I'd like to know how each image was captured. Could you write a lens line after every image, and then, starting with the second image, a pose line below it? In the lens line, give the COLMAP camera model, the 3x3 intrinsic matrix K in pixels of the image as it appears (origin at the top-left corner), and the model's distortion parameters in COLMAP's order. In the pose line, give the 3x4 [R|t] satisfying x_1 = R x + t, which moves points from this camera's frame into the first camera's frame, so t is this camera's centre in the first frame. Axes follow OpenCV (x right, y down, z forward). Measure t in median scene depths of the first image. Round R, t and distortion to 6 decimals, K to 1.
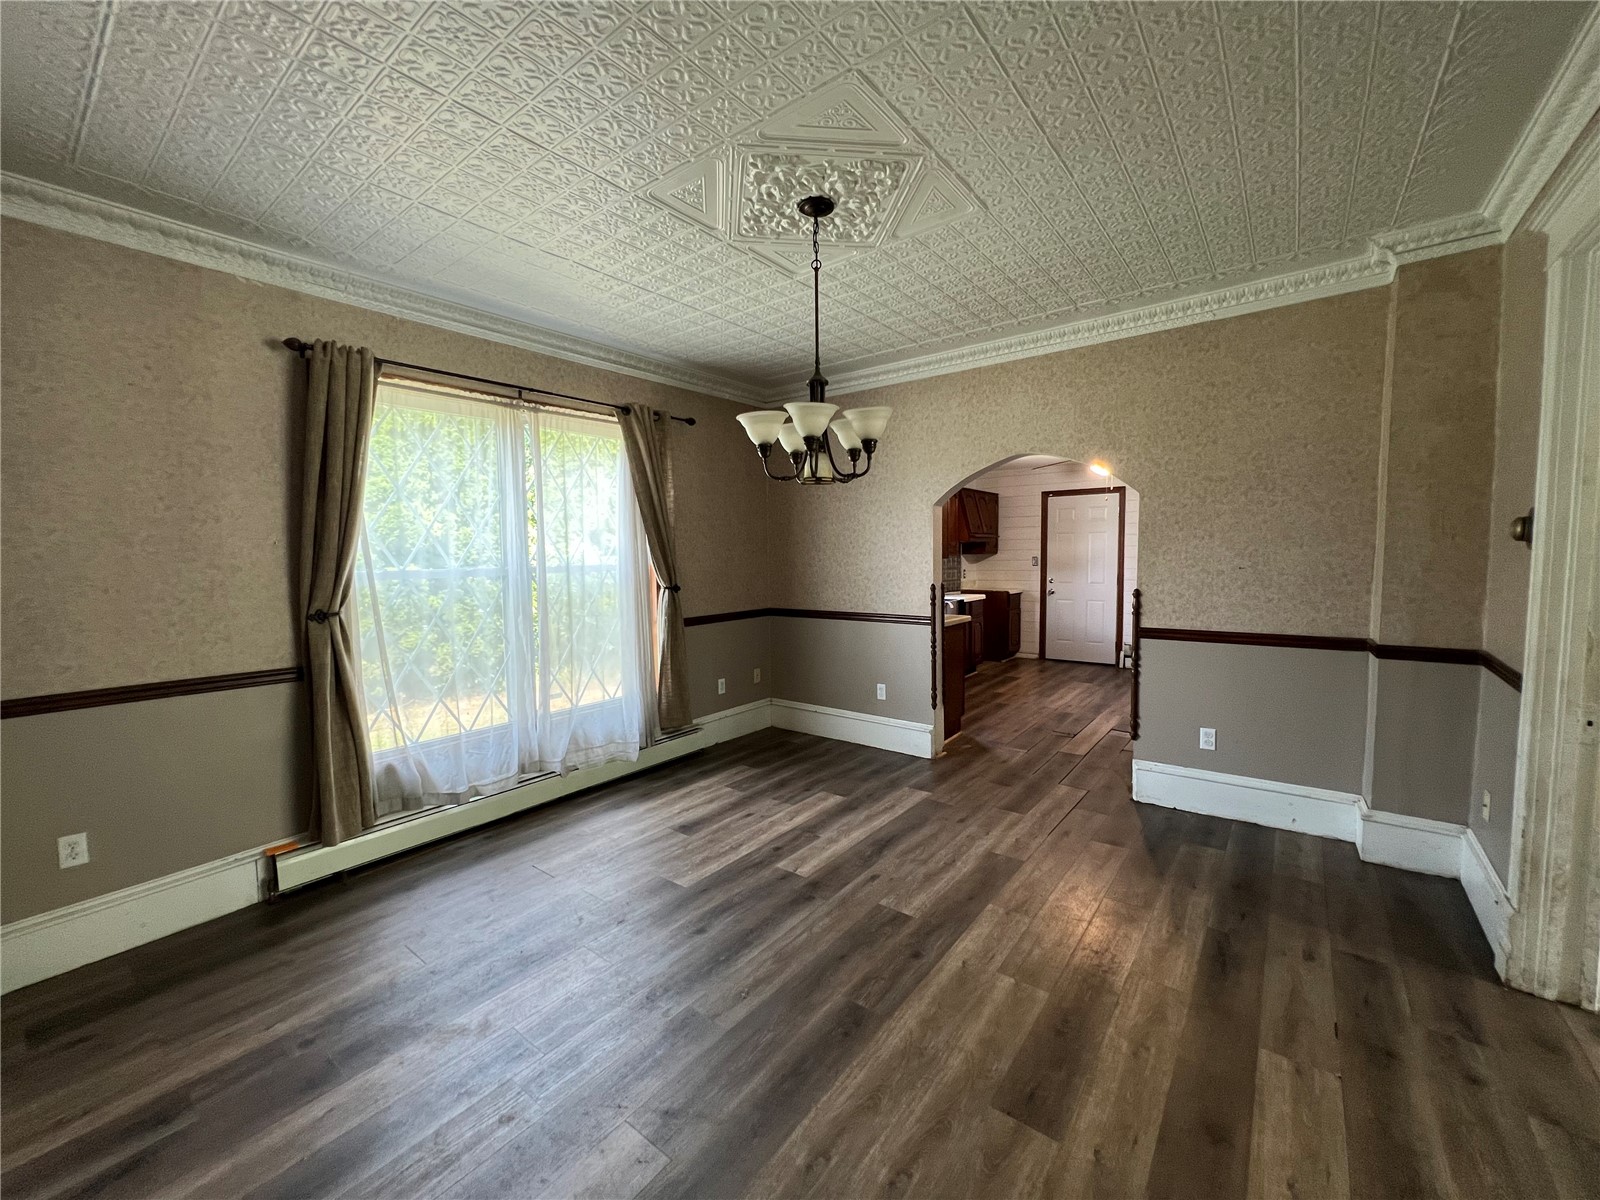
lens RADIAL K [[643.1, 0, 797.8], [0, 643.1, 596.1], [0, 0, 1]] dist [-0.001960, -0.000001]
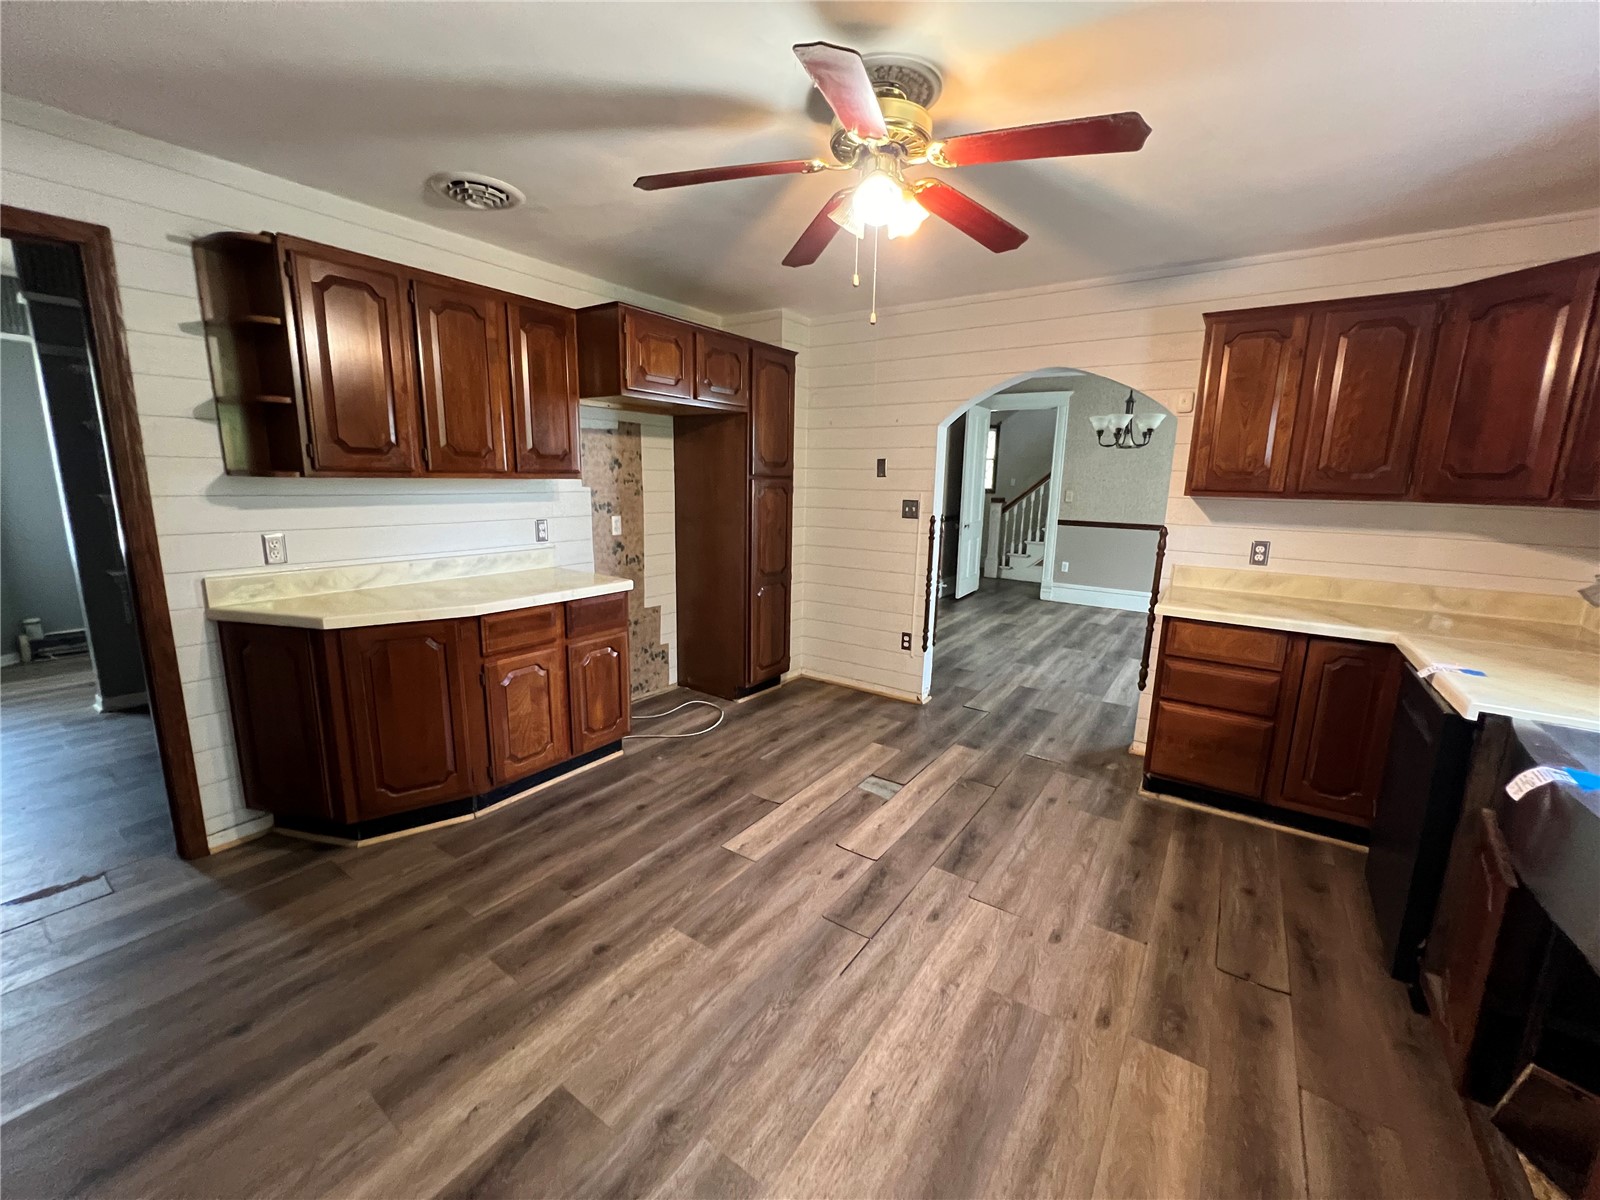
lens RADIAL K [[643.1, 0, 796.6], [0, 643.1, 597.4], [0, 0, 1]] dist [-0.001960, -0.000001]
pose [[-0.998376, 0.003669, -0.056846, 0.416437], [-0.011070, 0.966404, 0.256791, -0.076894], [0.055878, 0.257003, -0.964794, 1.039492]]
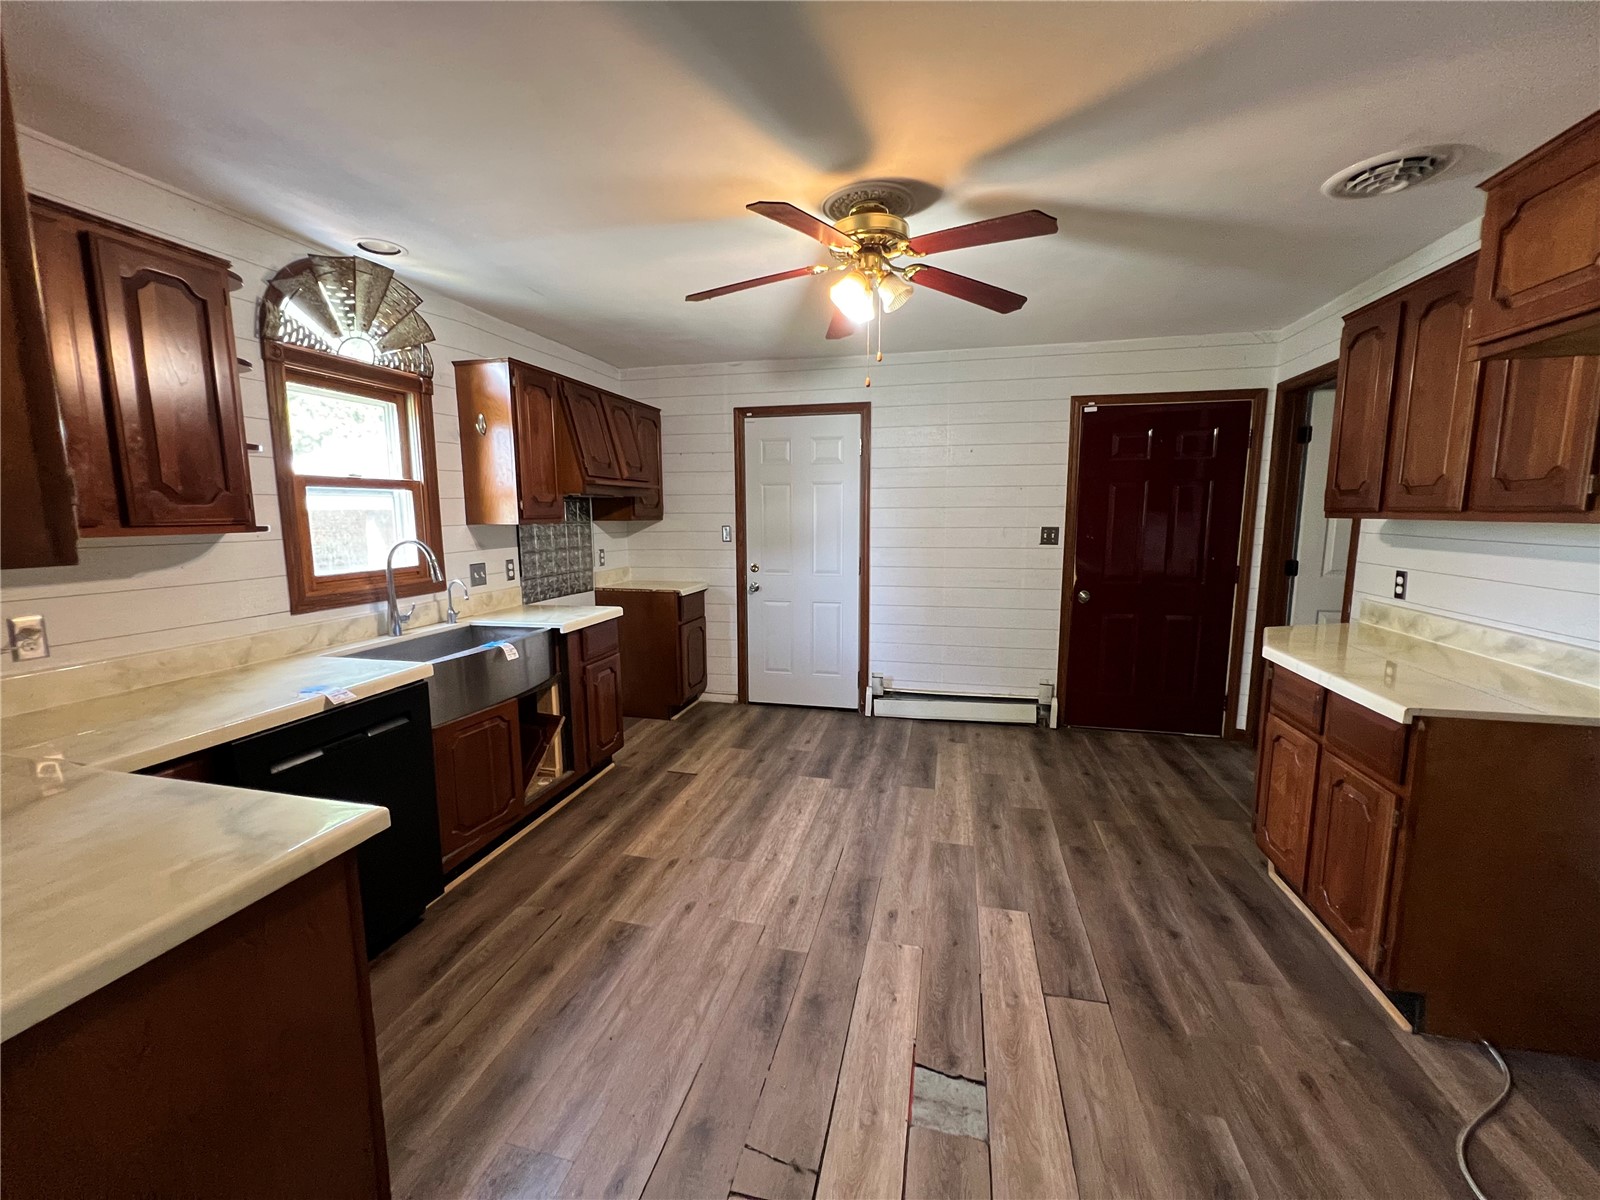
lens RADIAL K [[643.1, 0, 796.9], [0, 643.1, 597.4], [0, 0, 1]] dist [-0.001960, -0.000001]
pose [[0.912119, -0.046897, 0.407234, 0.214731], [0.022587, 0.997675, 0.064302, -0.036868], [-0.409302, -0.049453, 0.911058, 0.509397]]
